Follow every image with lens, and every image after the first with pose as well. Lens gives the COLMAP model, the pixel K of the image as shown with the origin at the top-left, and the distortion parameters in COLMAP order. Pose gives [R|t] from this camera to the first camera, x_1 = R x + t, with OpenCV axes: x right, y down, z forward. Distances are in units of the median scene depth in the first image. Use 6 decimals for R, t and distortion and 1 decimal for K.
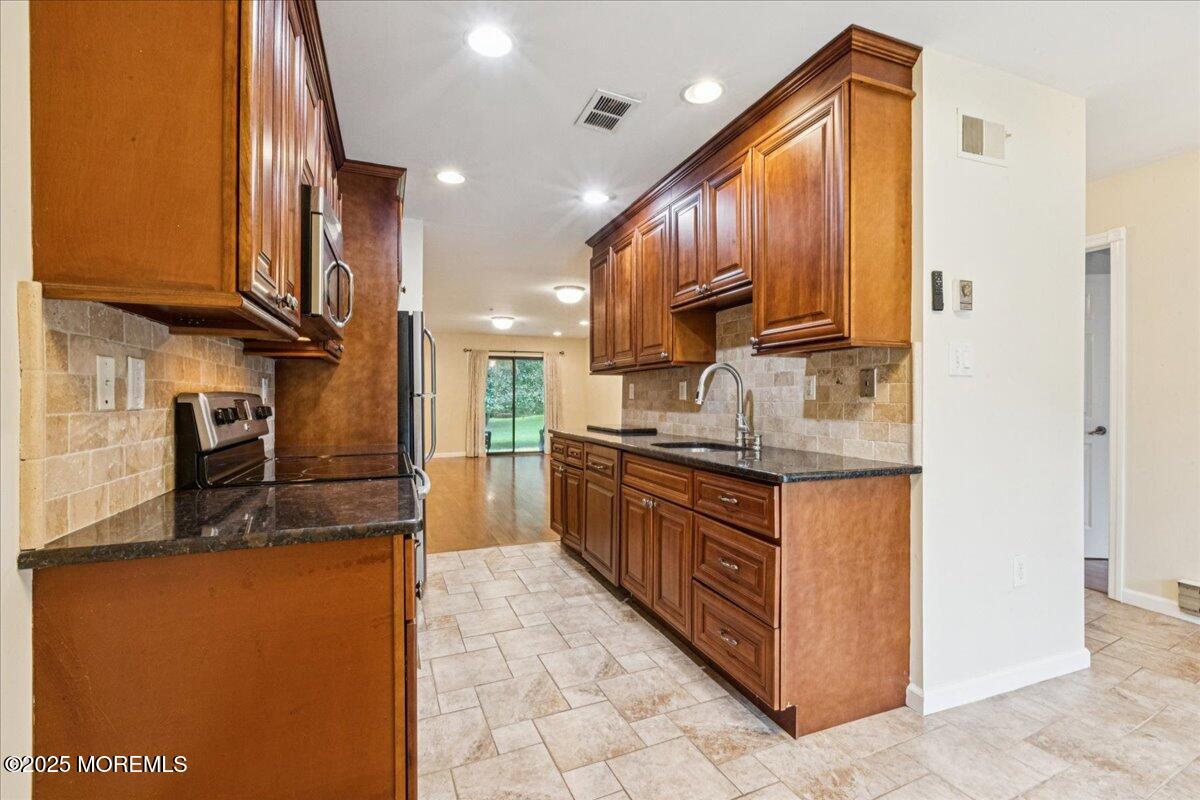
lens RADIAL K [[540.4, 0, 599.5], [0, 540.4, 395.6], [0, 0, 1]] dist [0.002561, 0.000277]
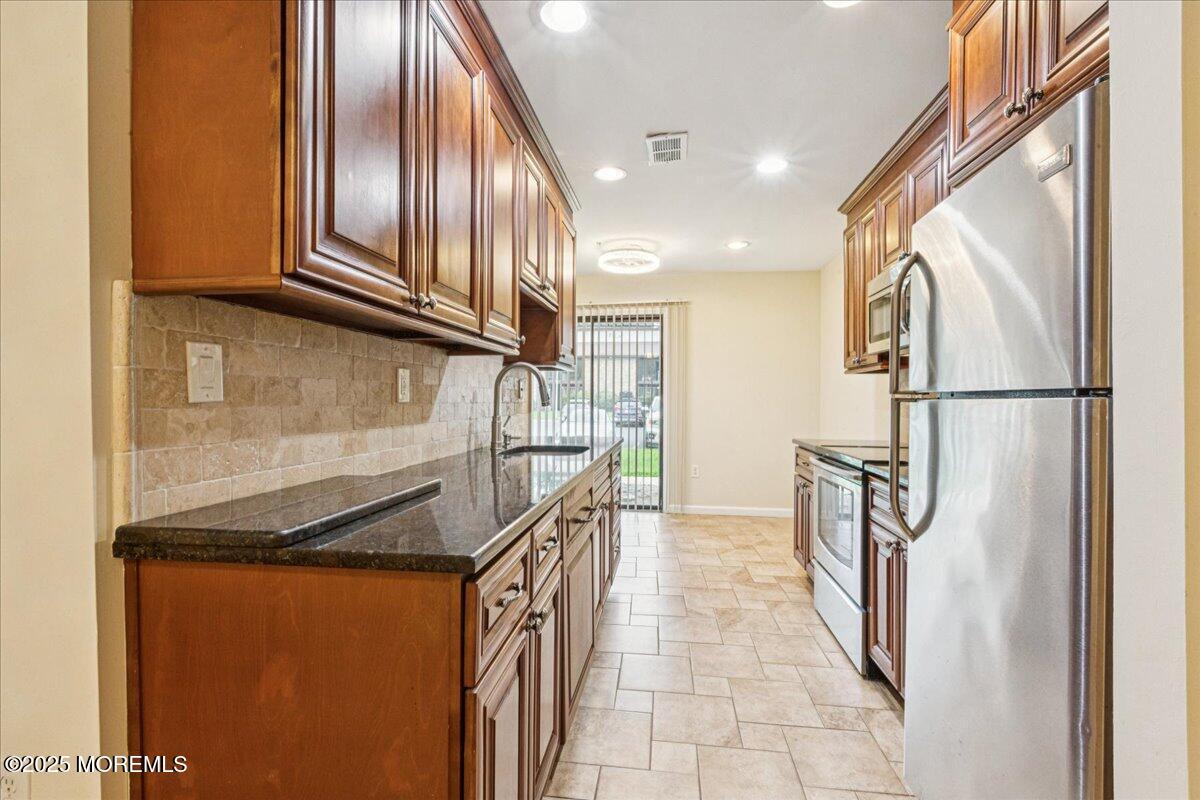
lens RADIAL K [[540.4, 0, 594.9], [0, 540.4, 404.8], [0, 0, 1]] dist [0.002561, 0.000277]
pose [[-0.872037, -0.010881, 0.489319, -0.371436], [-0.009026, 0.999940, 0.006150, 0.006688], [-0.489357, 0.000947, -0.872083, 1.862411]]
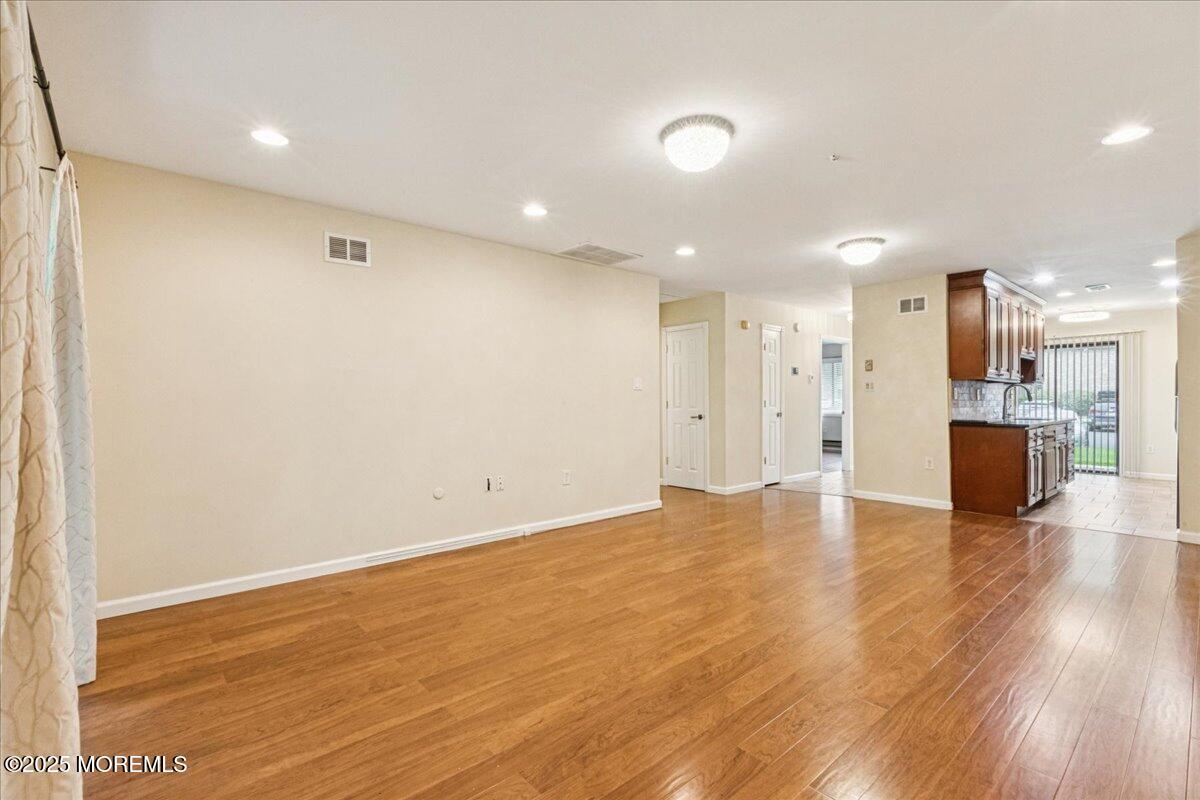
lens RADIAL K [[540.4, 0, 600.3], [0, 540.4, 409.4], [0, 0, 1]] dist [0.002561, 0.000277]
pose [[-0.348054, -0.012679, 0.937389, -1.418040], [-0.002158, 0.999917, 0.012723, 0.026253], [-0.937472, 0.002406, -0.348052, 3.705109]]
